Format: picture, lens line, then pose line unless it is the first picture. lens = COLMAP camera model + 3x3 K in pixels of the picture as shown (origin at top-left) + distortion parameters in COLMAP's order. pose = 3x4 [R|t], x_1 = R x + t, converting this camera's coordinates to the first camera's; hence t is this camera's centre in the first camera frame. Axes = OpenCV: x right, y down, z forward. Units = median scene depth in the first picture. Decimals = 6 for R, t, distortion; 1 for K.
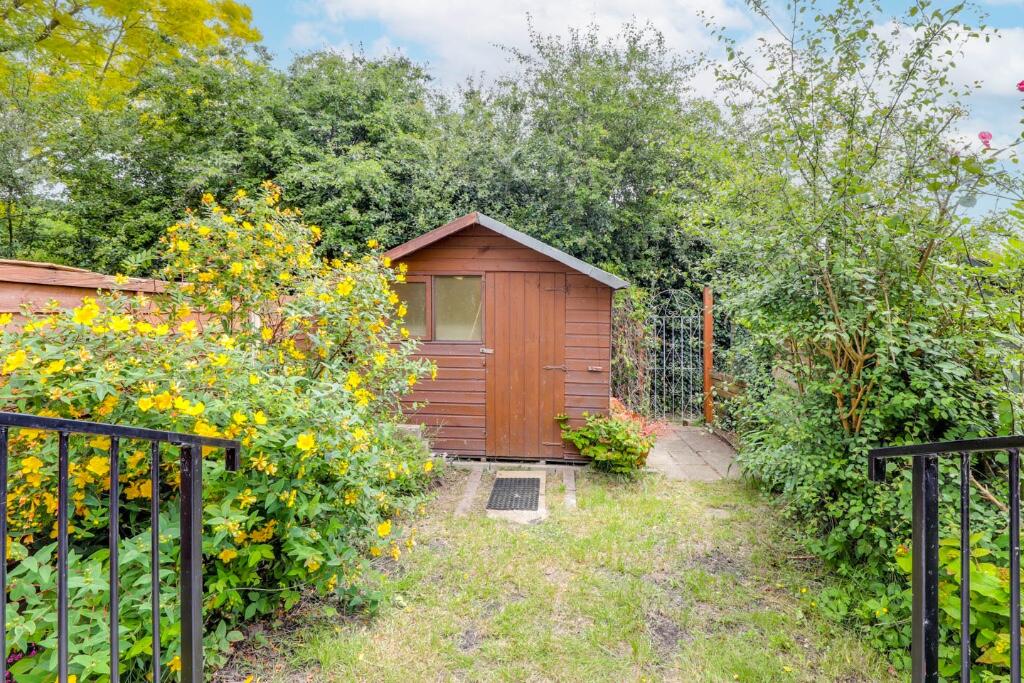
lens RADIAL K [[478.8, 0, 514.7], [0, 478.8, 297.5], [0, 0, 1]] dist [-0.025142, 0.000006]
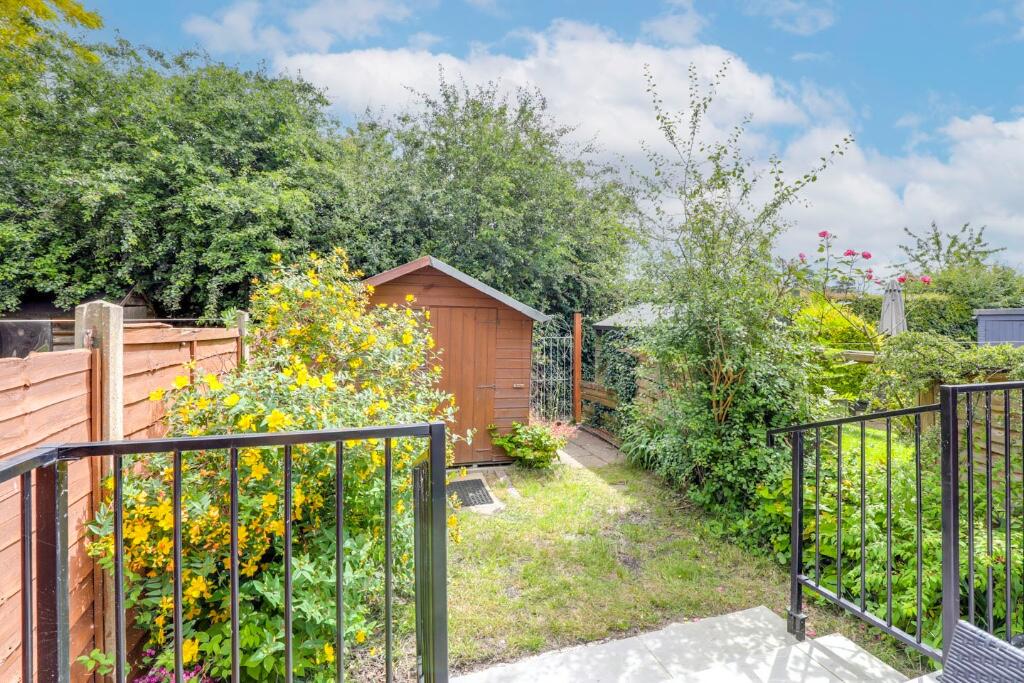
lens RADIAL K [[475.7, 0, 506.1], [0, 475.7, 316.1], [0, 0, 1]] dist [-0.025524, 0.000099]
pose [[0.936265, 0.001513, 0.351293, -0.236359], [-0.009267, 0.999749, 0.020391, -0.045019], [-0.351174, -0.022347, 0.936044, -0.106649]]
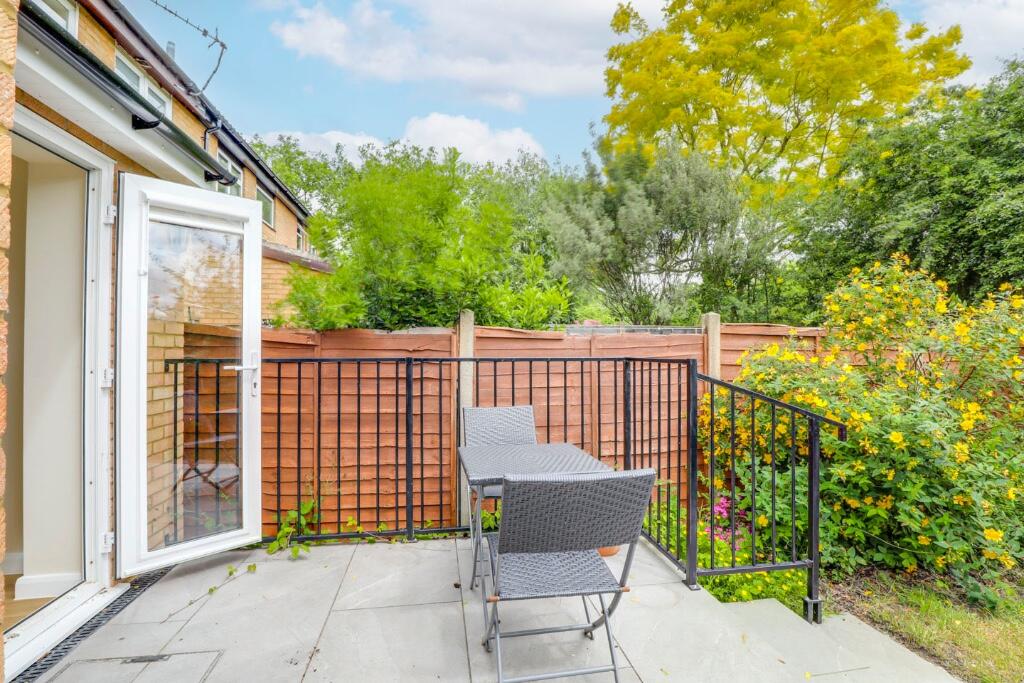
lens RADIAL K [[469.8, 0, 512.0], [0, 469.8, 341.5], [0, 0, 1]] dist [-0.022445, 0.000152]
pose [[0.217956, -0.018721, -0.975779, 0.222953], [0.028618, 0.999509, -0.012785, -0.002810], [0.975539, -0.025138, 0.218385, -0.148197]]
